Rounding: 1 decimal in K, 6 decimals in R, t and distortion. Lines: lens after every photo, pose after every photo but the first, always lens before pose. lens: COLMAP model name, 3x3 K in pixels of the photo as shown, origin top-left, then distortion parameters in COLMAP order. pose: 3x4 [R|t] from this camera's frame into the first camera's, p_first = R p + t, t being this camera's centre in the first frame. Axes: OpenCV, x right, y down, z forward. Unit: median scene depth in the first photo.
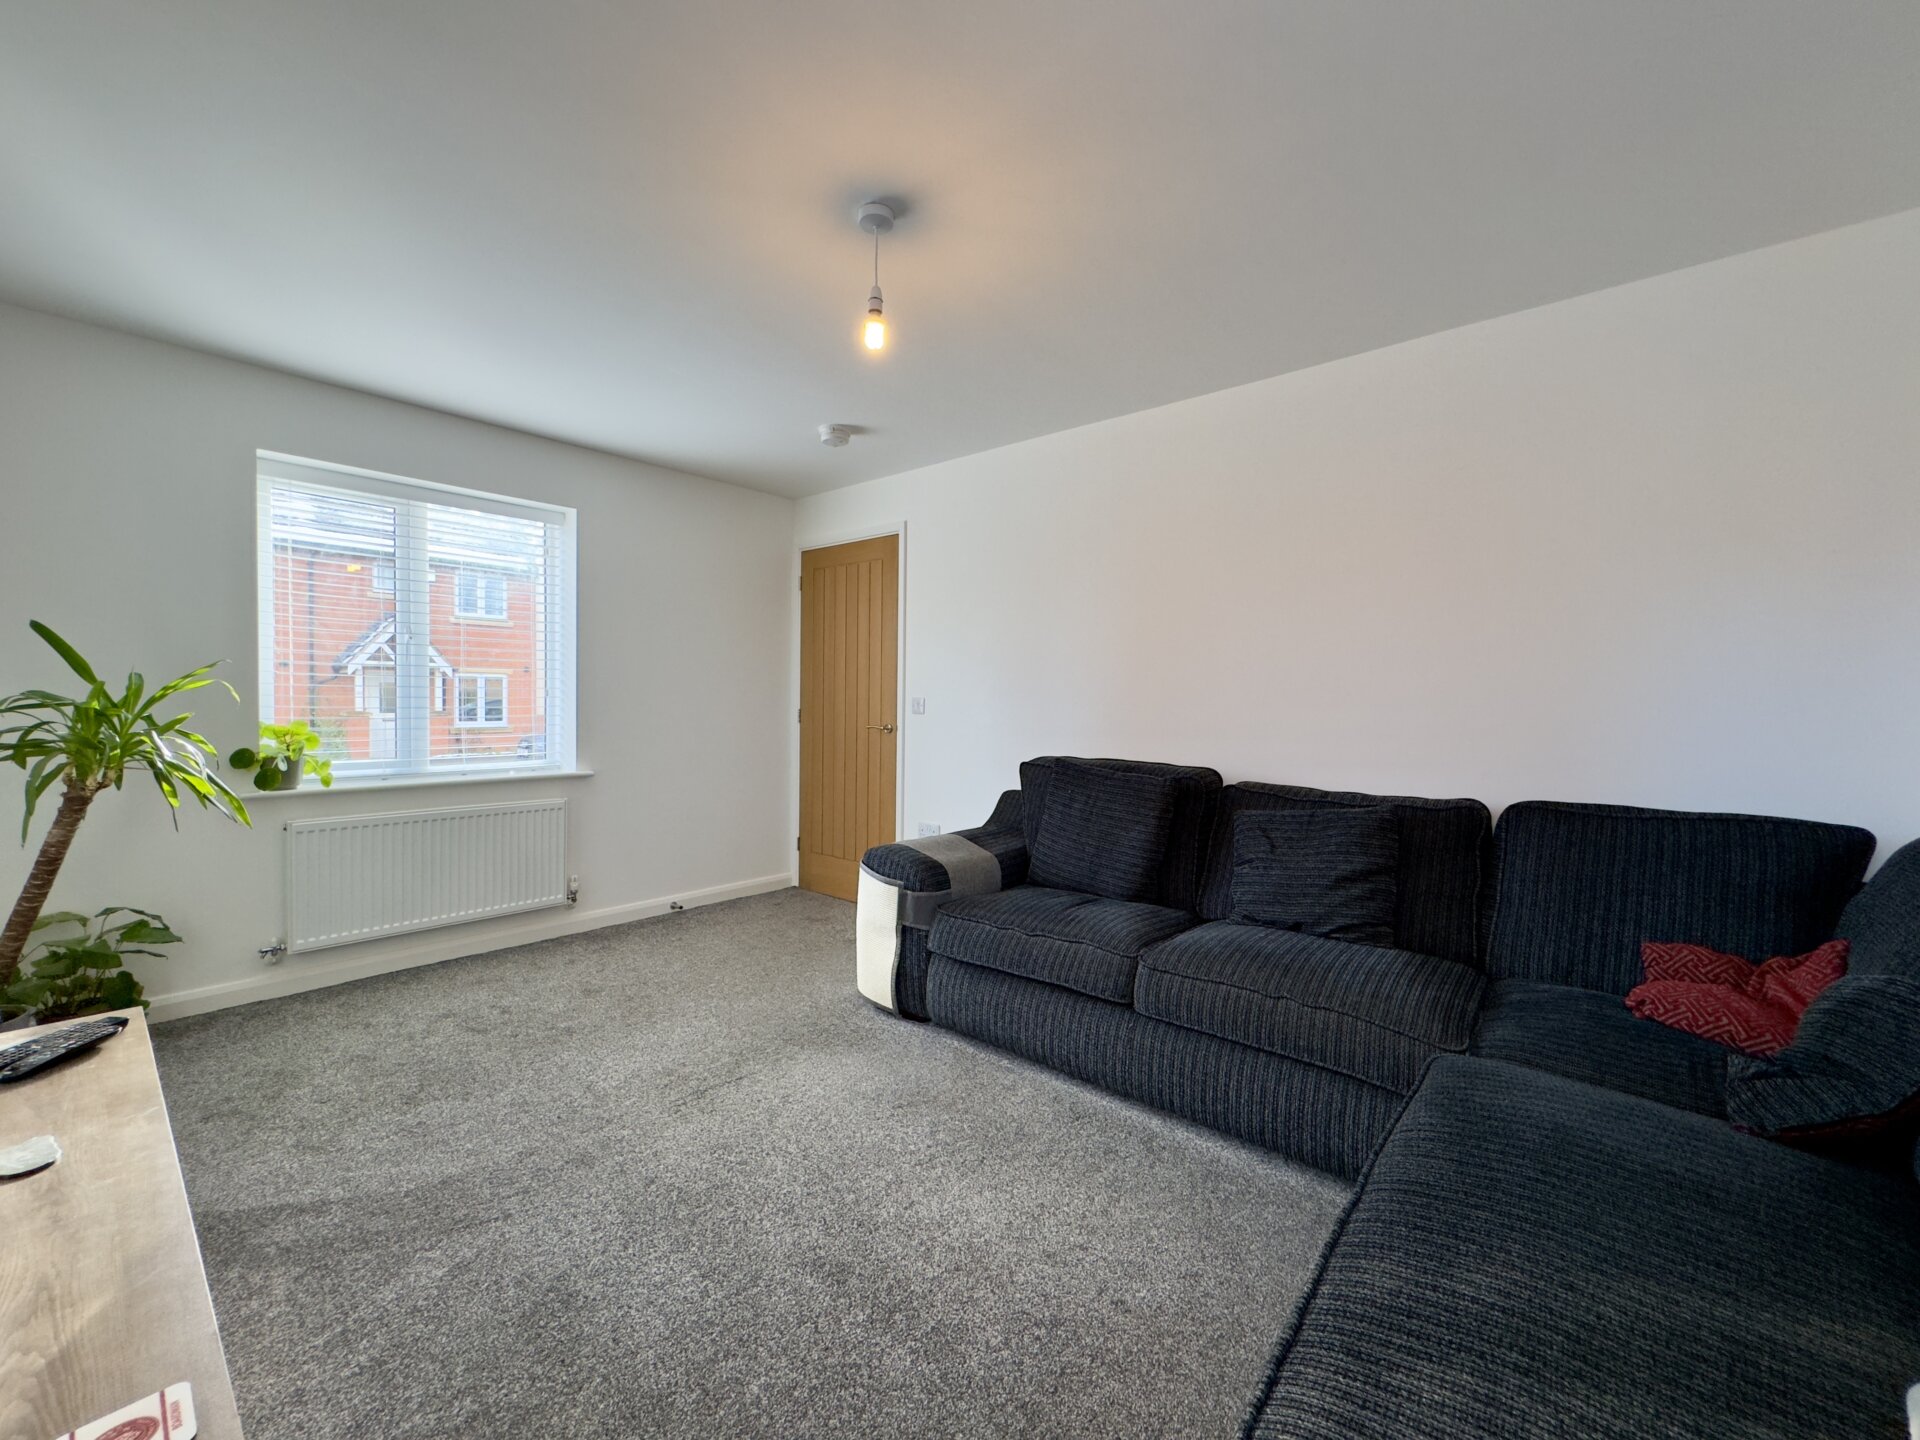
lens RADIAL K [[764.8, 0, 957.4], [0, 764.8, 718.8], [0, 0, 1]] dist [-0.003001, 0.000257]
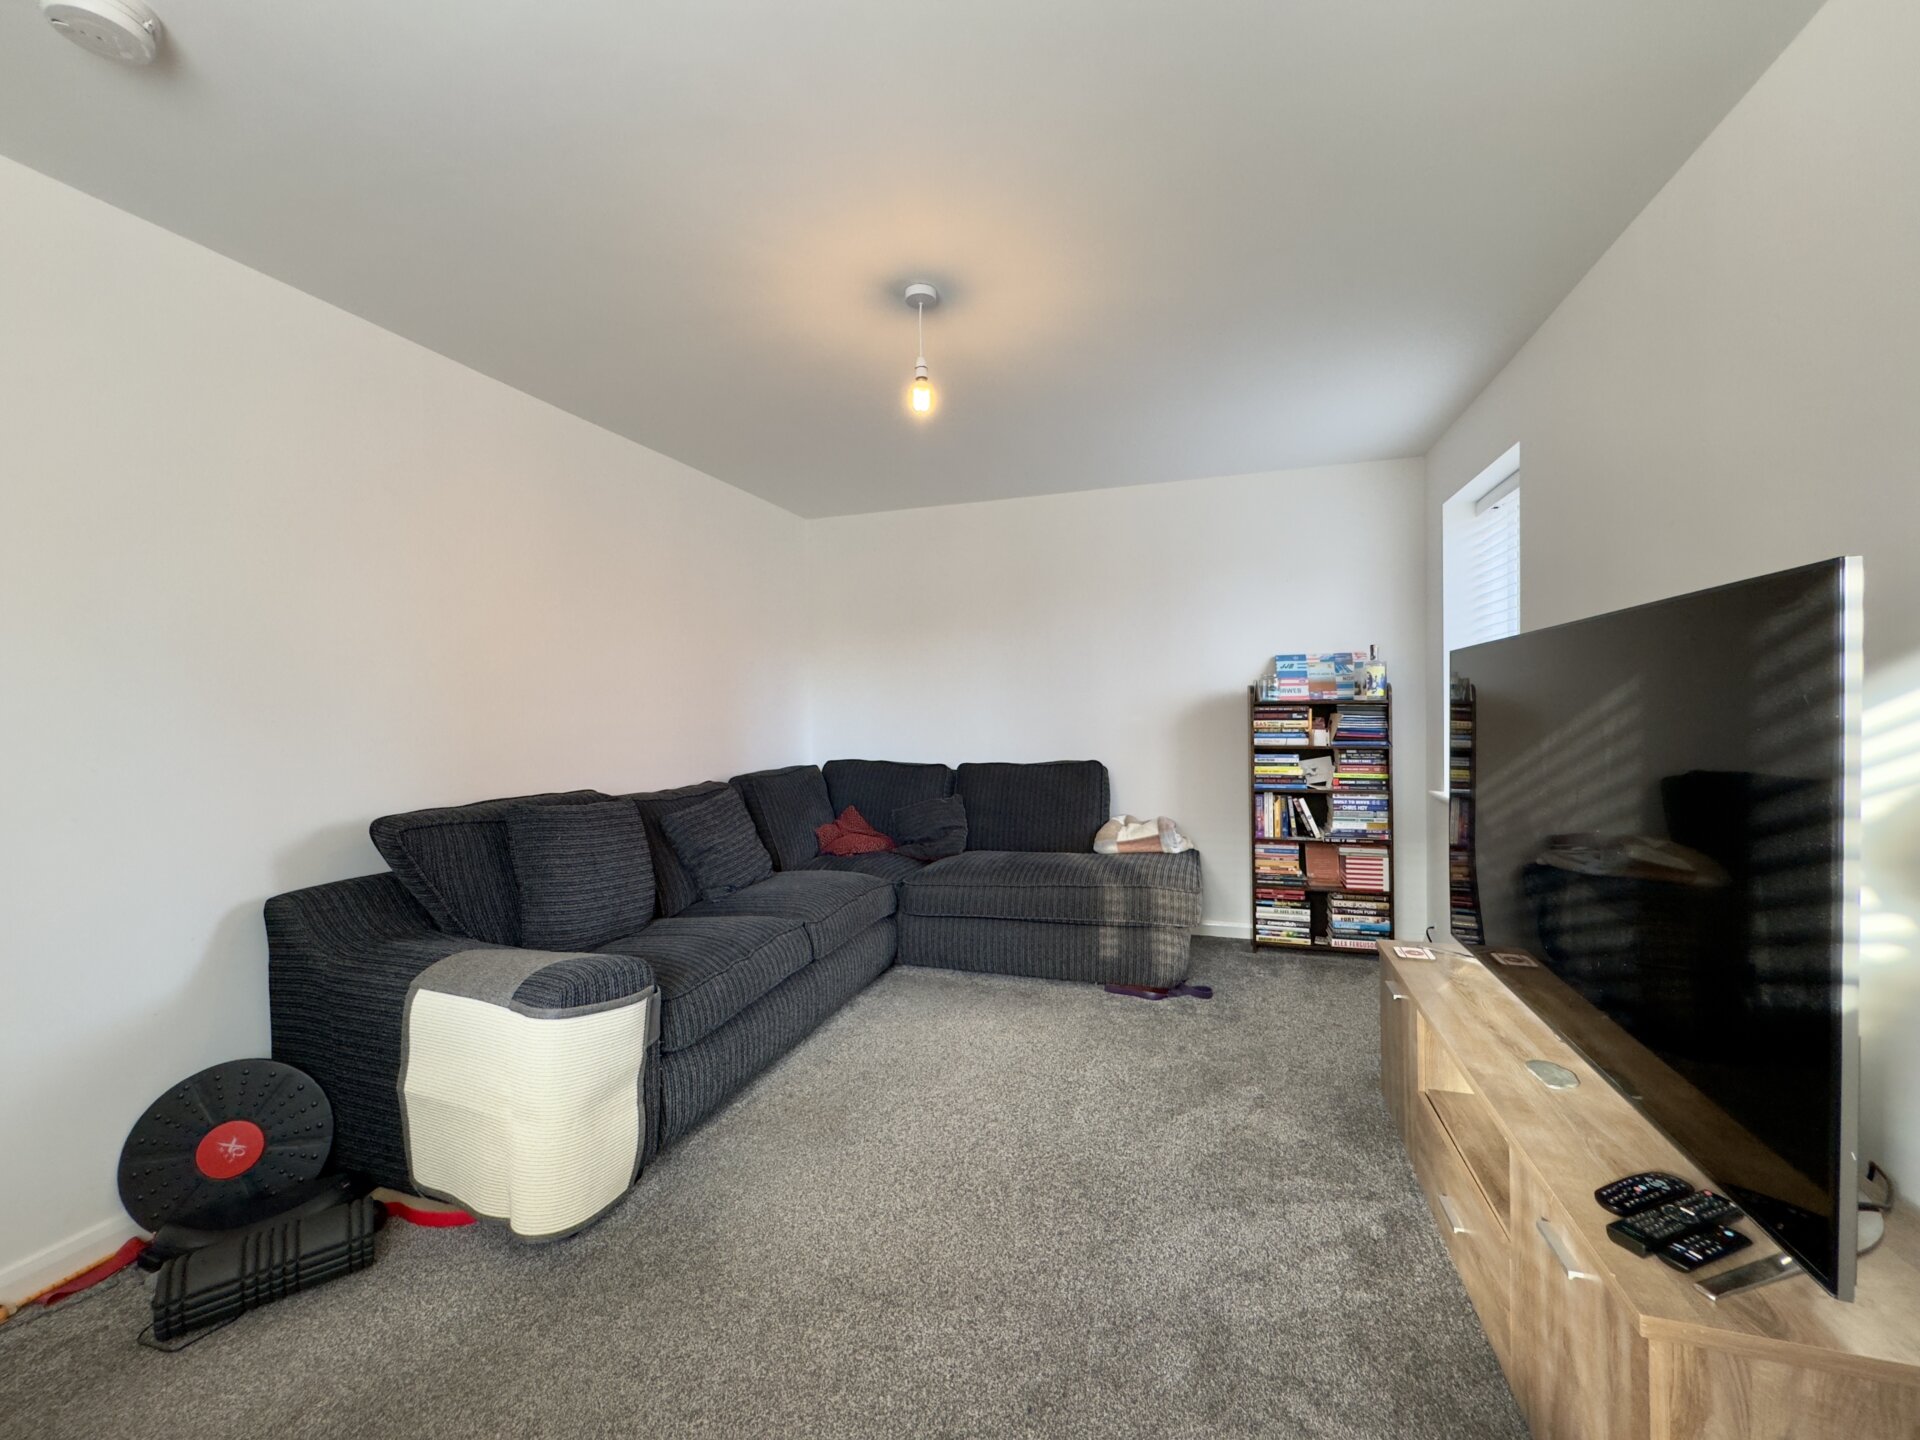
lens RADIAL K [[764.8, 0, 957.4], [0, 764.8, 718.8], [0, 0, 1]] dist [-0.003001, 0.000257]
pose [[-0.378316, -0.018534, 0.925491, -0.801030], [0.031360, 0.998969, 0.032825, -0.048343], [-0.925145, 0.041441, -0.377345, 0.950577]]
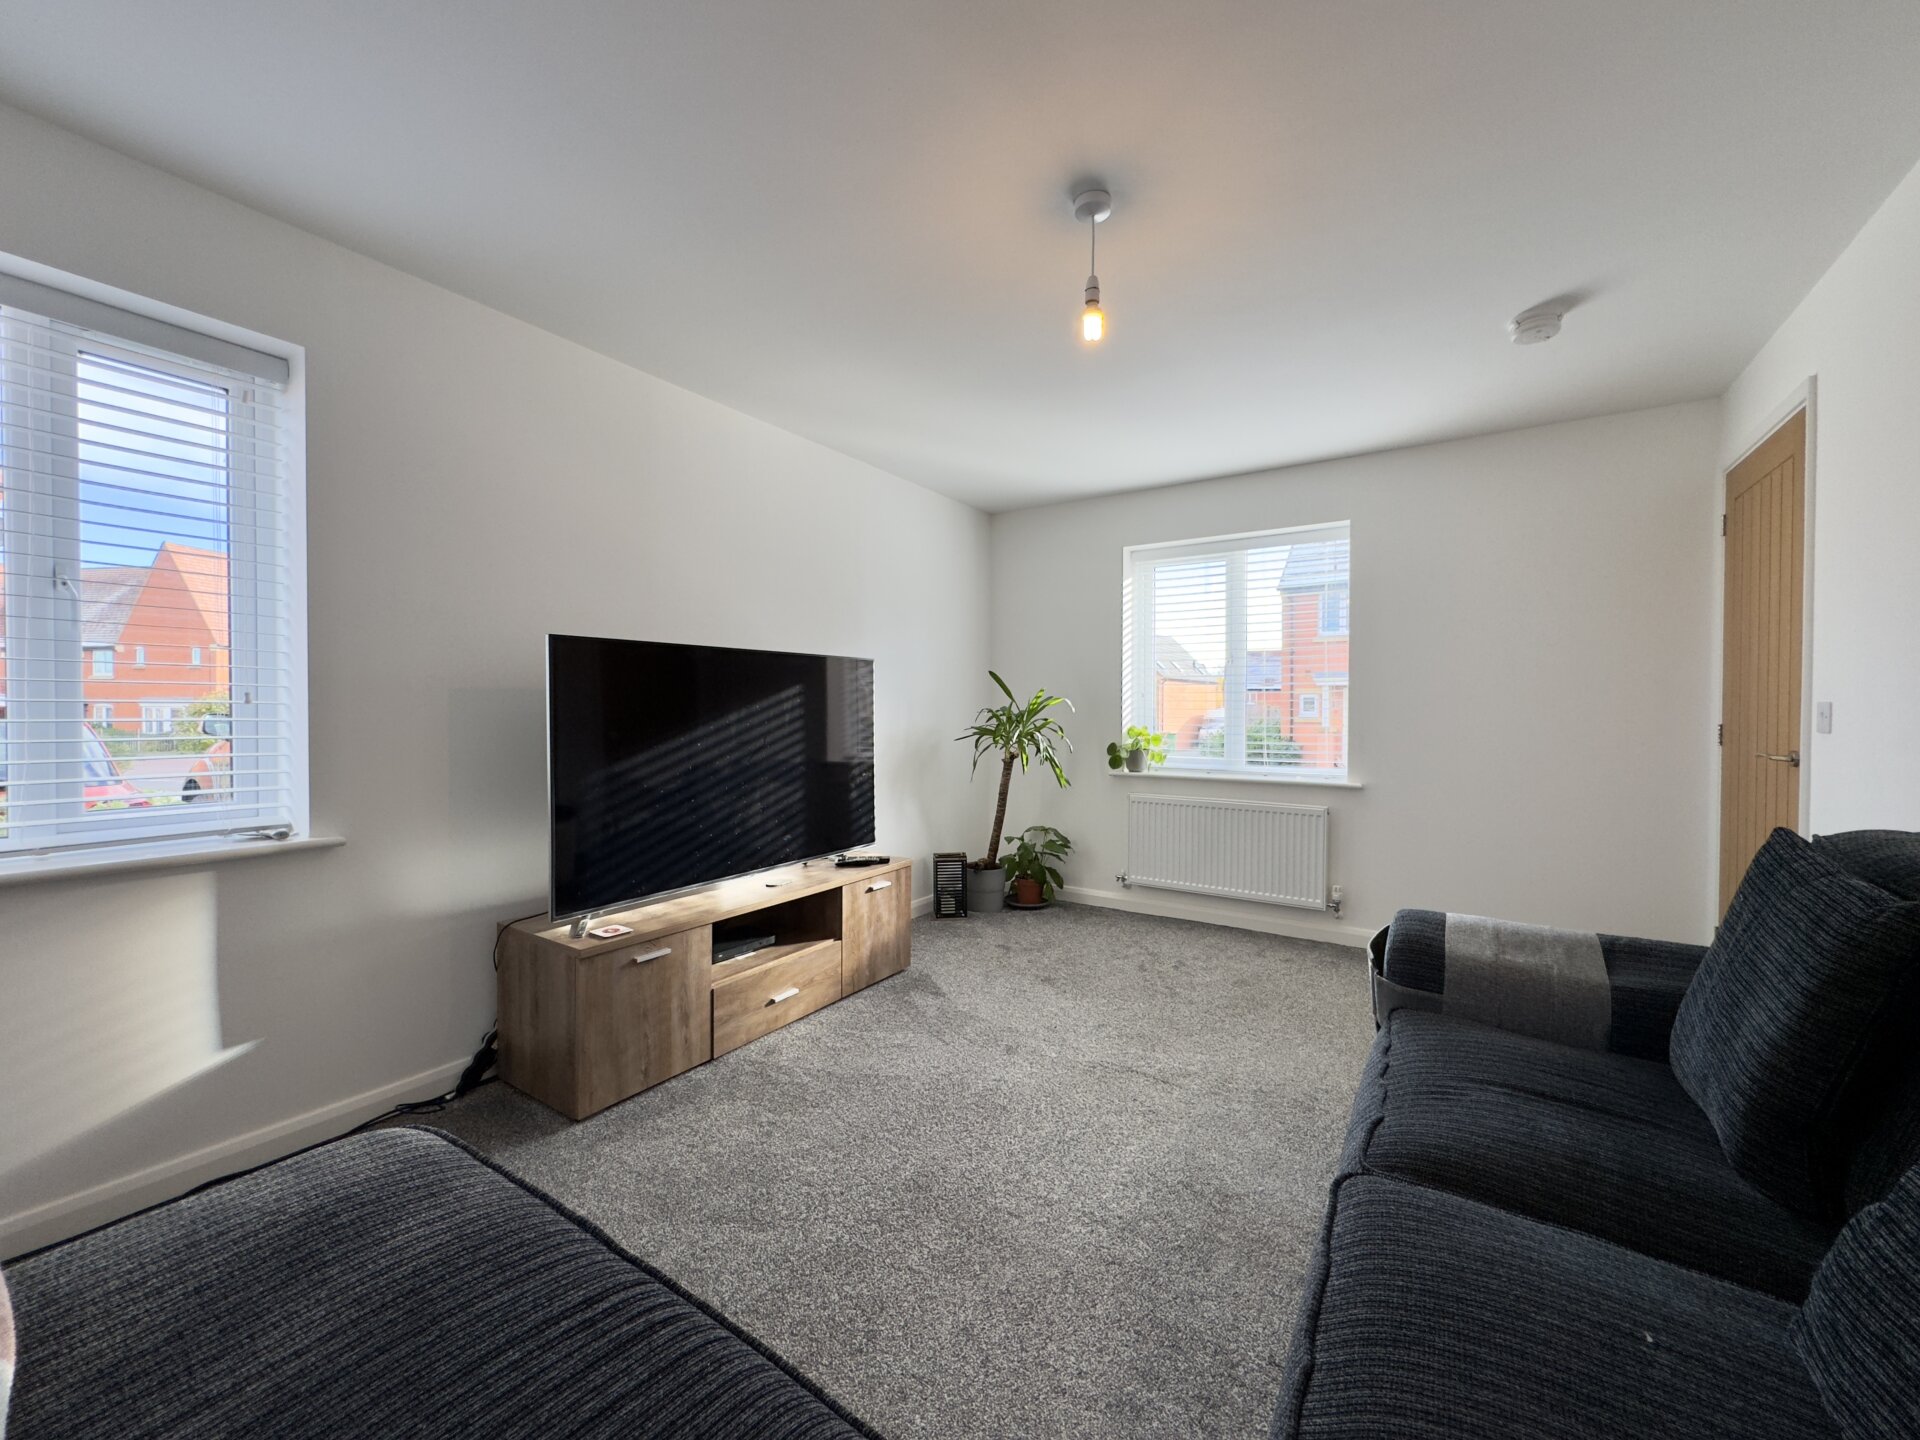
lens RADIAL K [[764.8, 0, 957.4], [0, 764.8, 718.8], [0, 0, 1]] dist [-0.003001, 0.000257]
pose [[0.124871, 0.002459, -0.992170, 0.565276], [-0.026301, 0.999654, -0.000833, 0.000449], [0.991824, 0.026199, 0.124892, 0.492470]]
